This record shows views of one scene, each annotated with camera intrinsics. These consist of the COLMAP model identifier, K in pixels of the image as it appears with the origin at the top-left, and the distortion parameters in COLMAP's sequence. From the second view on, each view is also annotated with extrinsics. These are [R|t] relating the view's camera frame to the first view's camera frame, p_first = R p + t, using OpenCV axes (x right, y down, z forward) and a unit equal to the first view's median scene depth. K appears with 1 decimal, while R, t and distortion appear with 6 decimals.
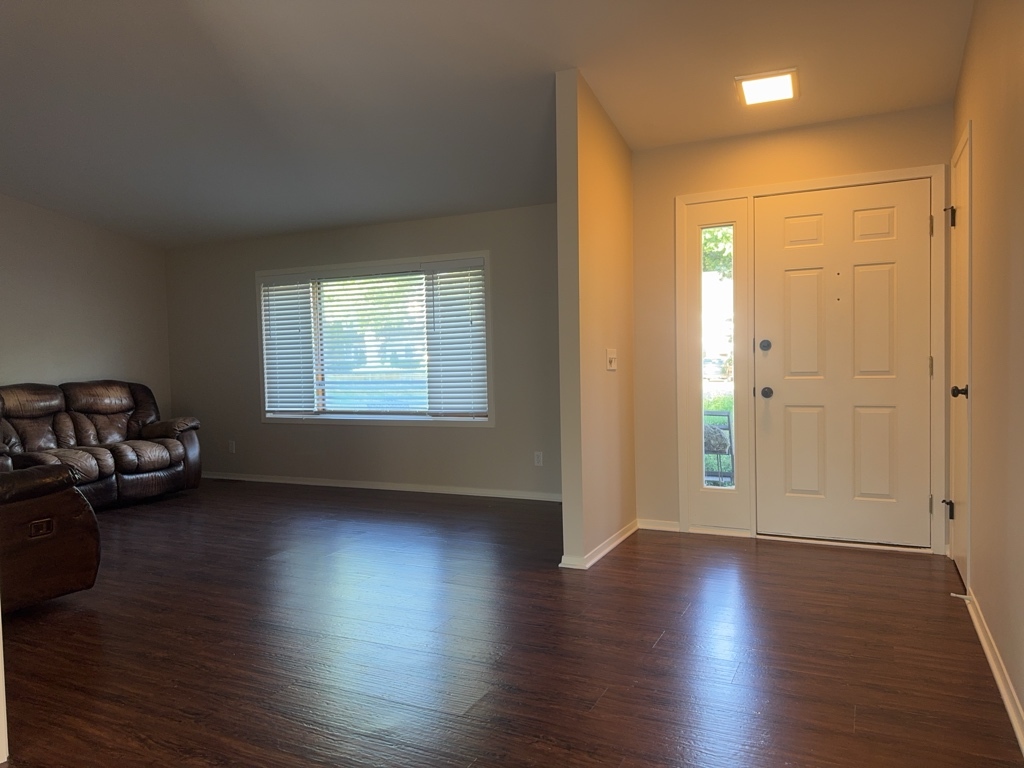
lens RADIAL K [[722.3, 0, 519.0], [0, 722.3, 377.8], [0, 0, 1]] dist [0.049340, -0.067954]
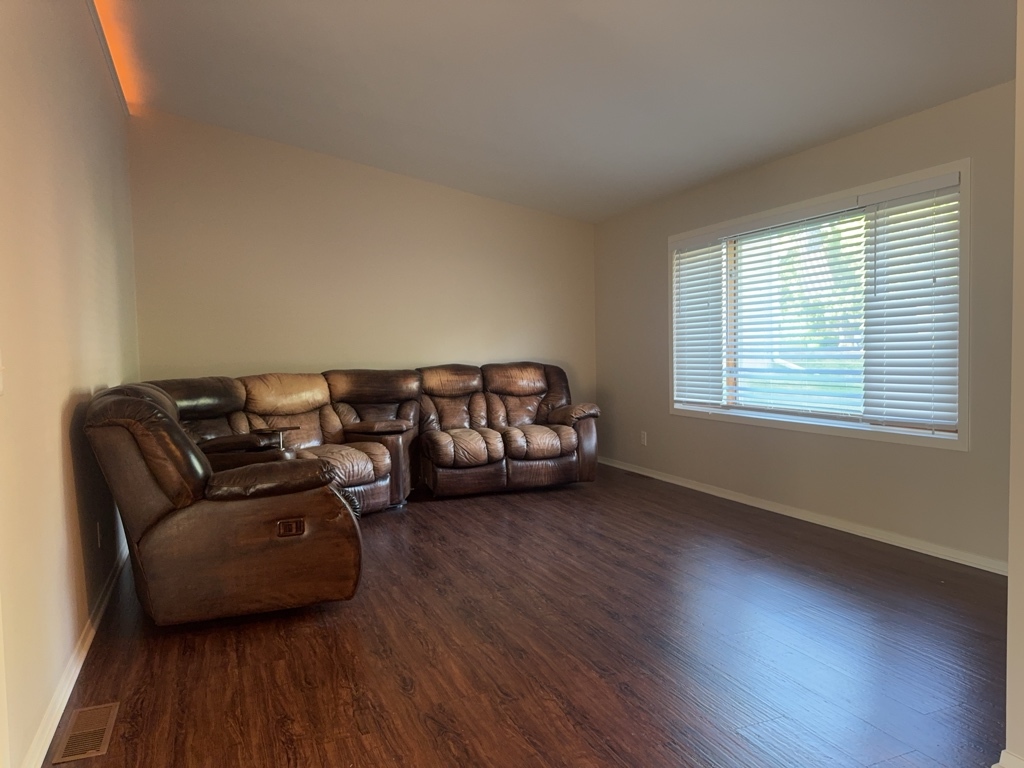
lens RADIAL K [[722.3, 0, 502.3], [0, 722.3, 390.9], [0, 0, 1]] dist [0.049340, -0.067954]
pose [[0.744186, 0.044015, -0.666521, 0.075228], [-0.012204, 0.998556, 0.052316, -0.008862], [0.667861, -0.030798, 0.743648, 0.262796]]
